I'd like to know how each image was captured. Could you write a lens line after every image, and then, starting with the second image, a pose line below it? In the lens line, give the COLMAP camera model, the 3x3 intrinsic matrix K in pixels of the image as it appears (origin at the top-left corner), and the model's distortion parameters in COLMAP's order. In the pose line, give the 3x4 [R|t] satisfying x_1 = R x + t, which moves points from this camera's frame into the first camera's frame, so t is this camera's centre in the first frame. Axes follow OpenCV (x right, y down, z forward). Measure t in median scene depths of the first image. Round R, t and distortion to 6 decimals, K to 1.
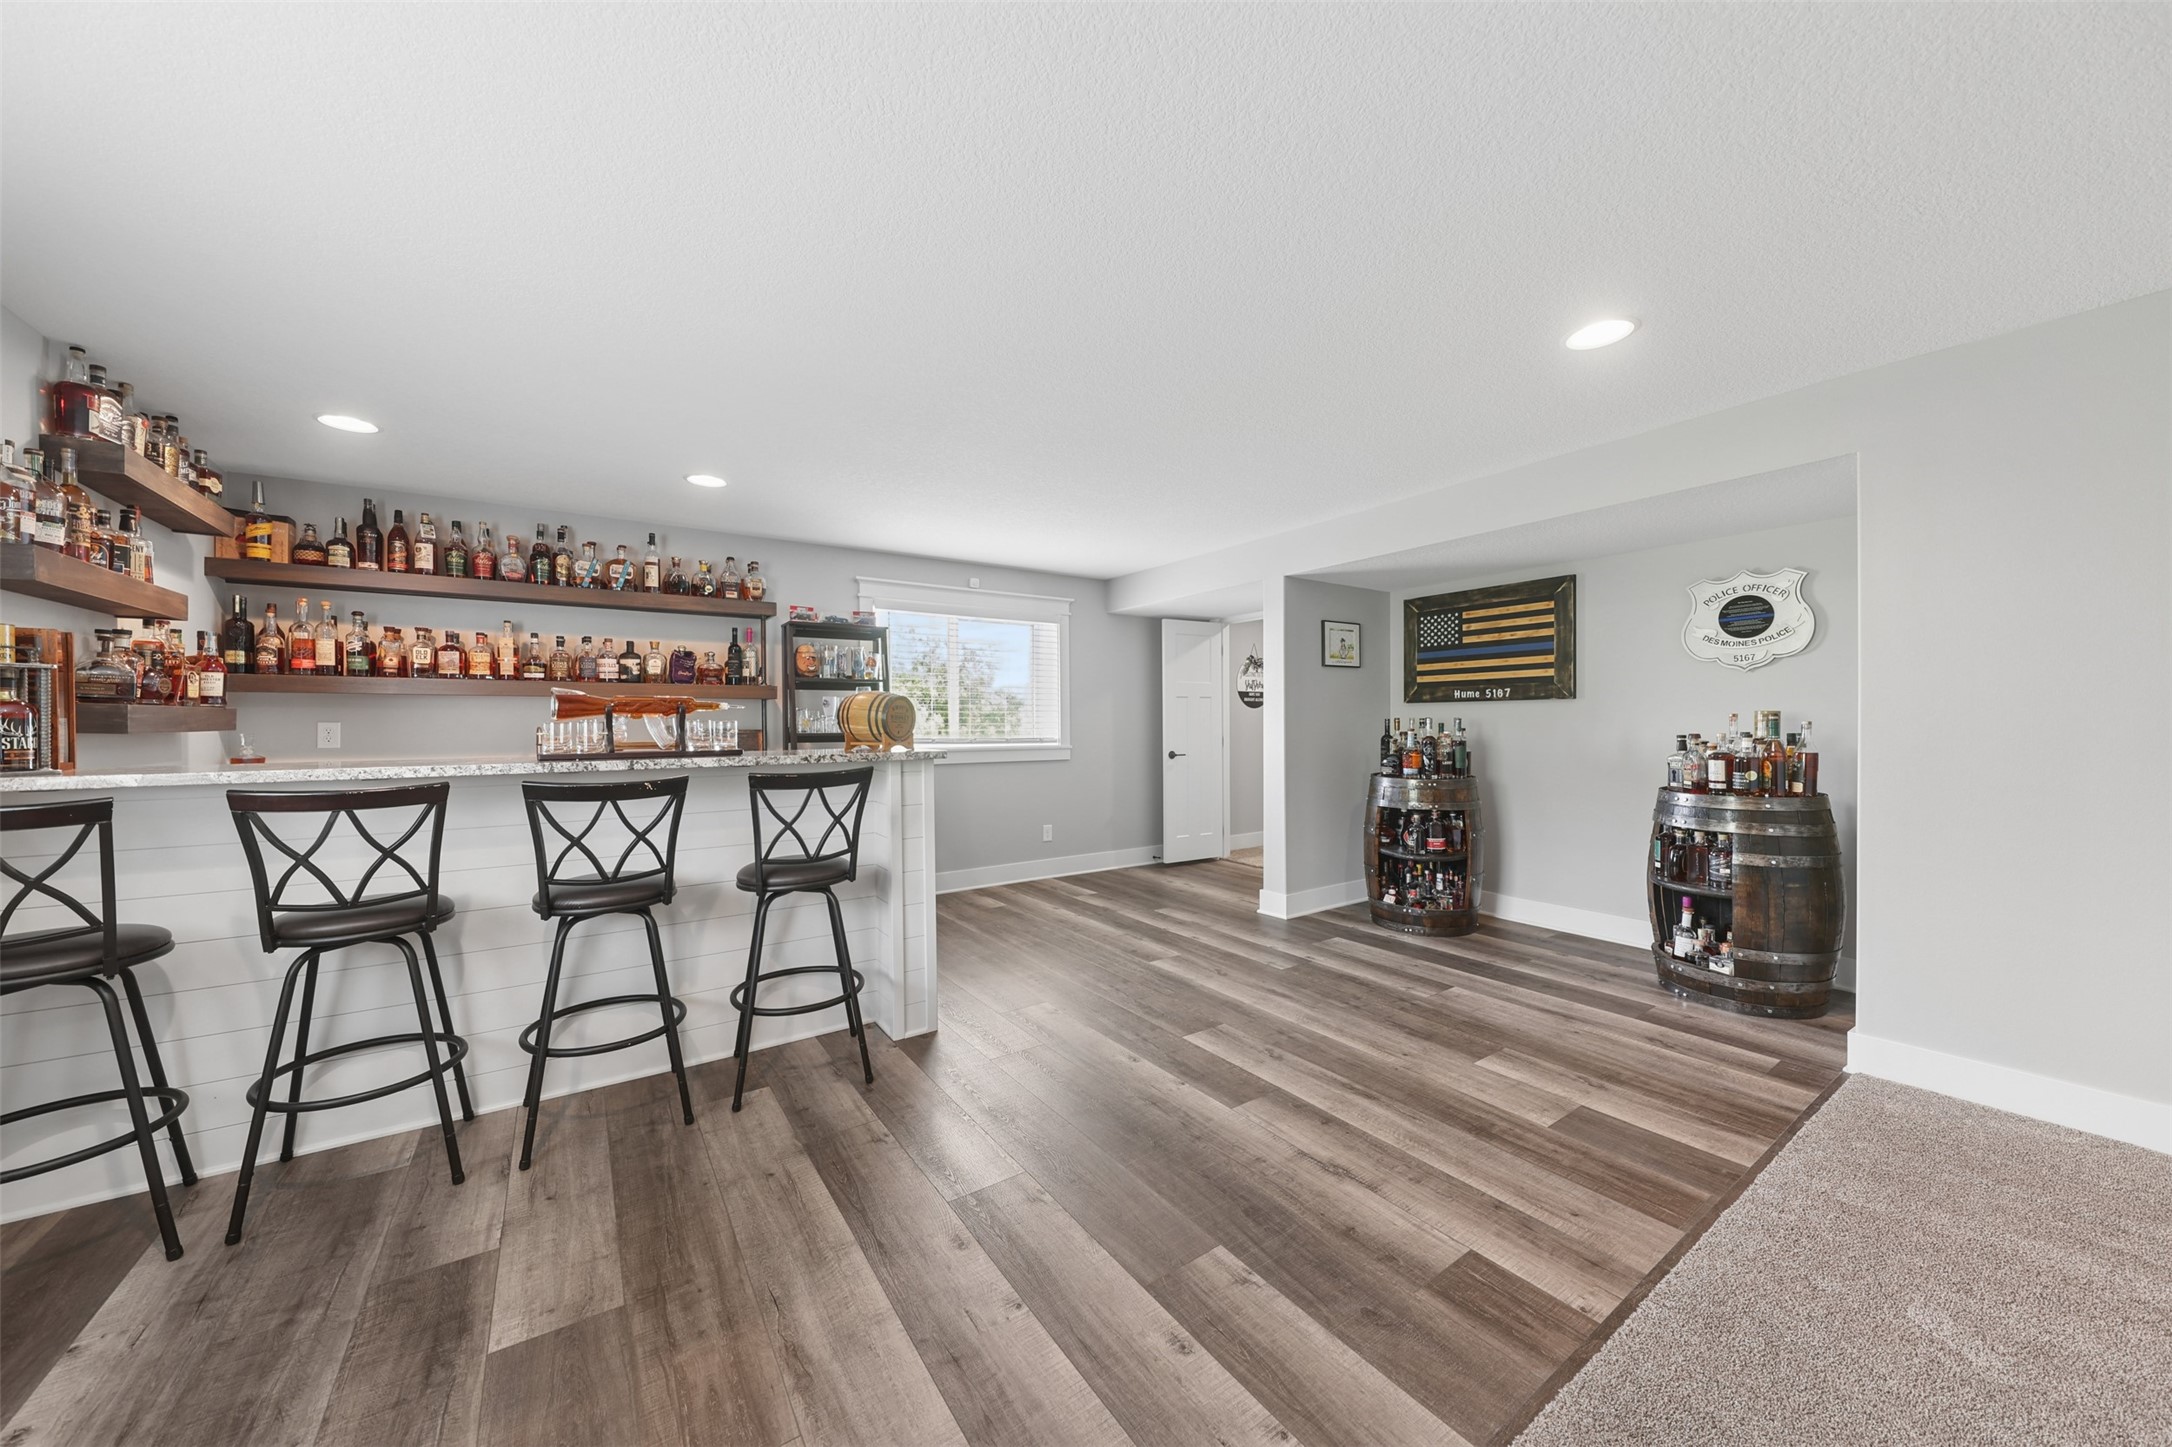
lens RADIAL K [[766.0, 0, 1088.8], [0, 766.0, 730.5], [0, 0, 1]] dist [0.009163, -0.002560]
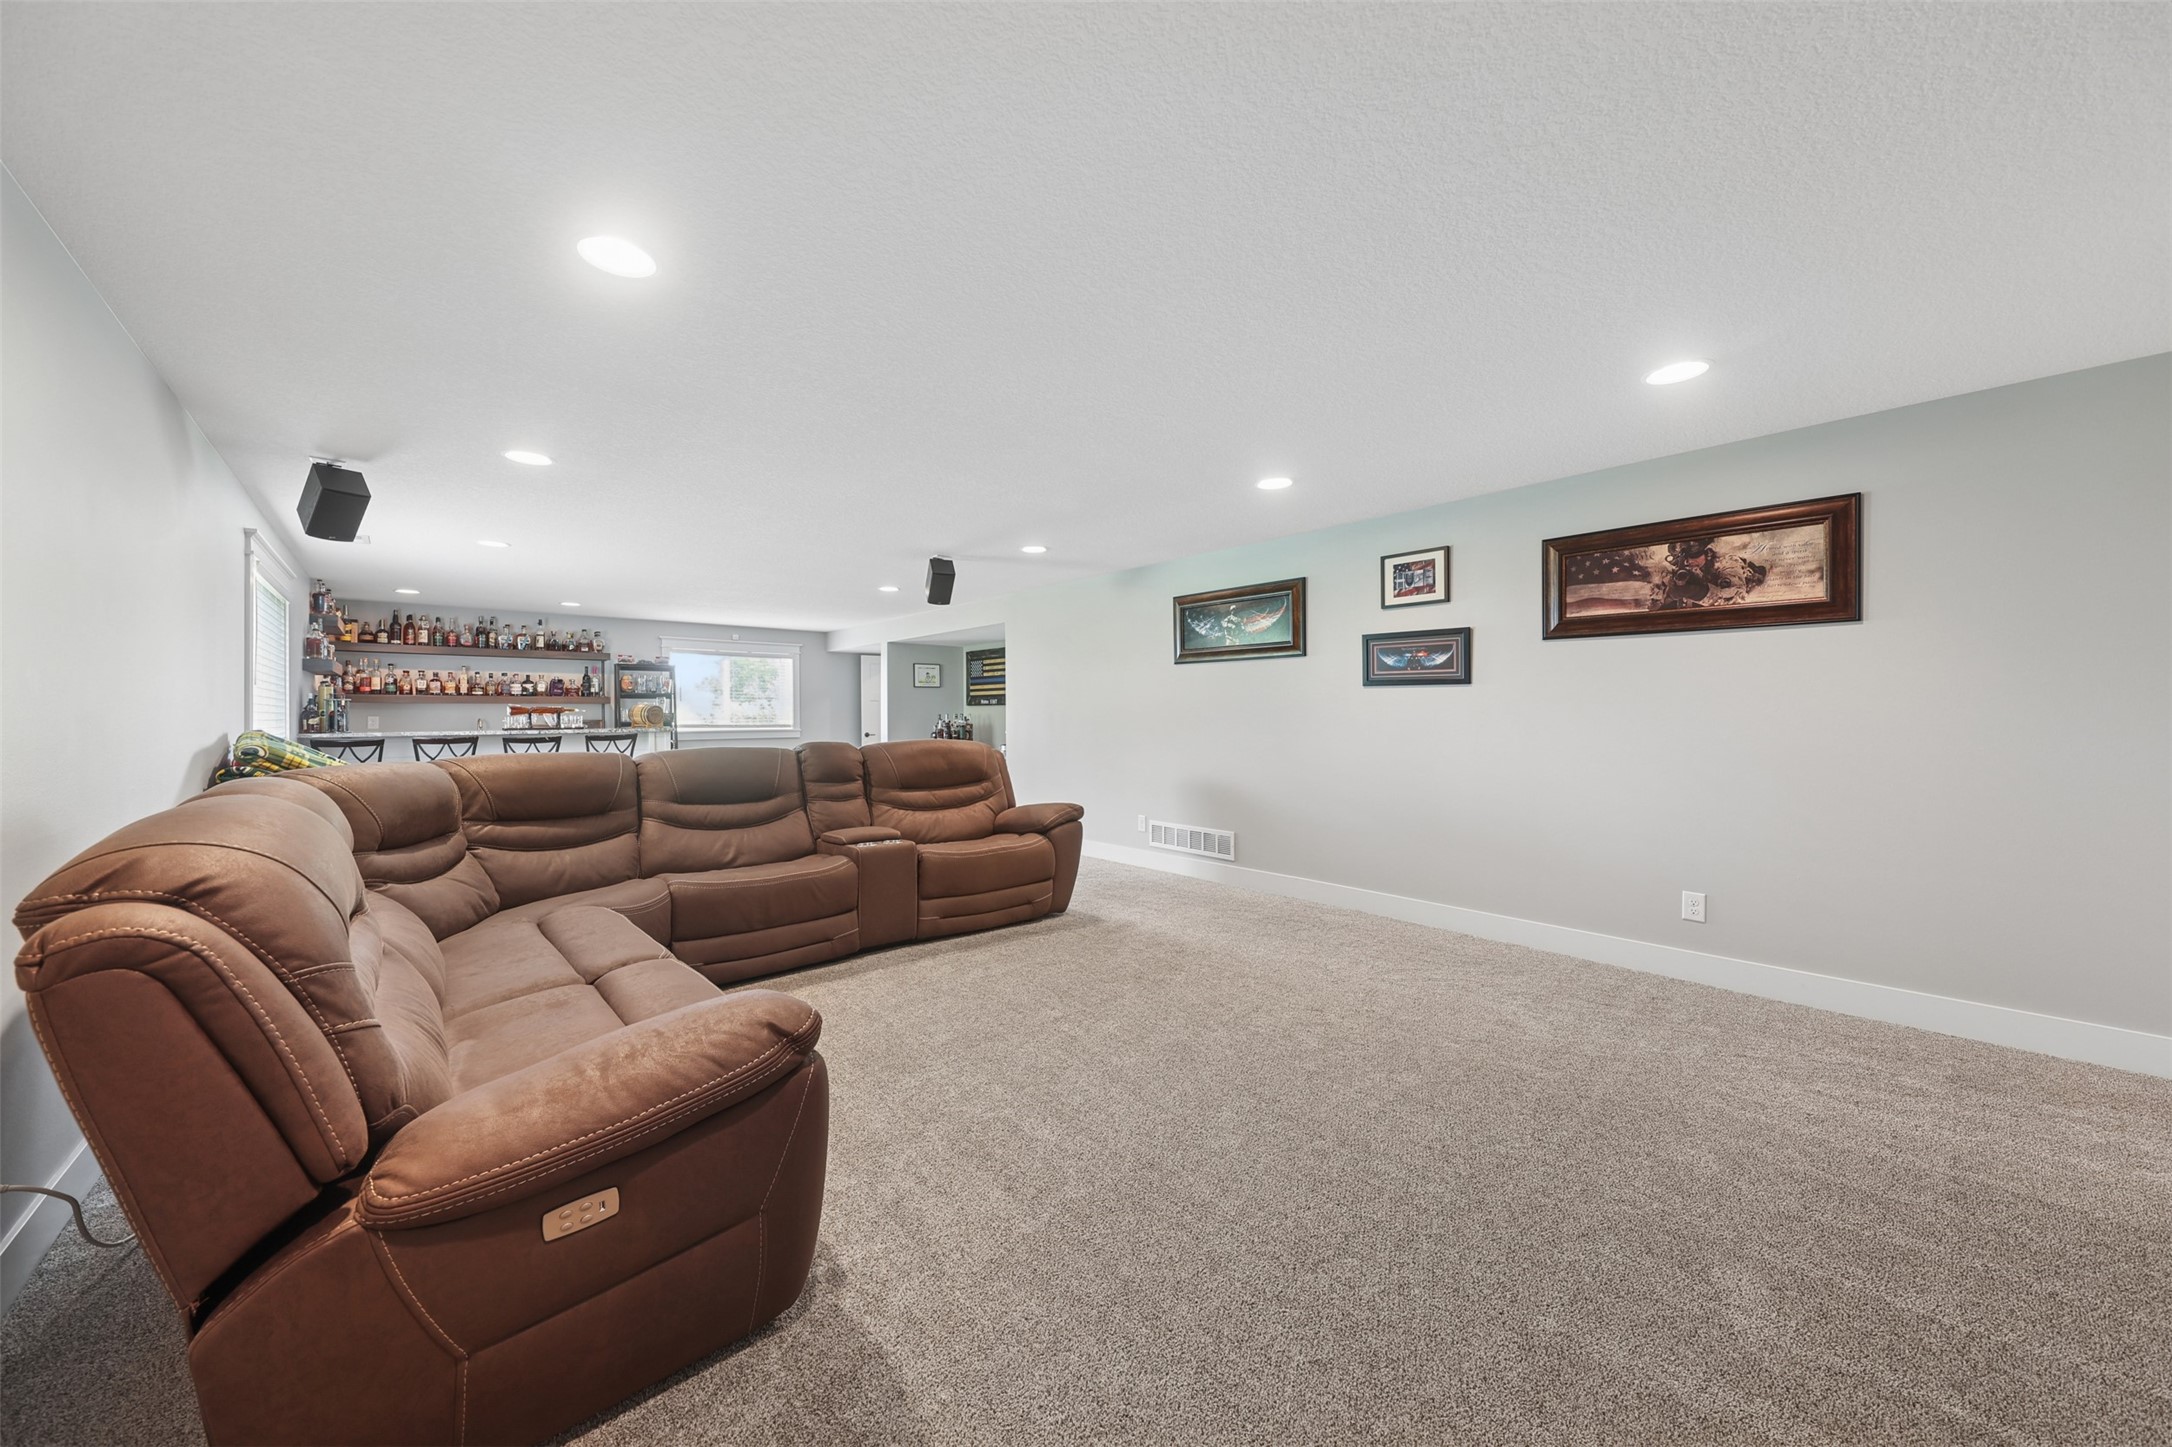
lens RADIAL K [[766.0, 0, 1094.5], [0, 766.0, 715.5], [0, 0, 1]] dist [0.009163, -0.002560]
pose [[0.991218, -0.000297, 0.132238, 0.609218], [0.001471, 0.999960, -0.008778, 0.007216], [-0.132230, 0.008895, 0.991179, -1.200483]]
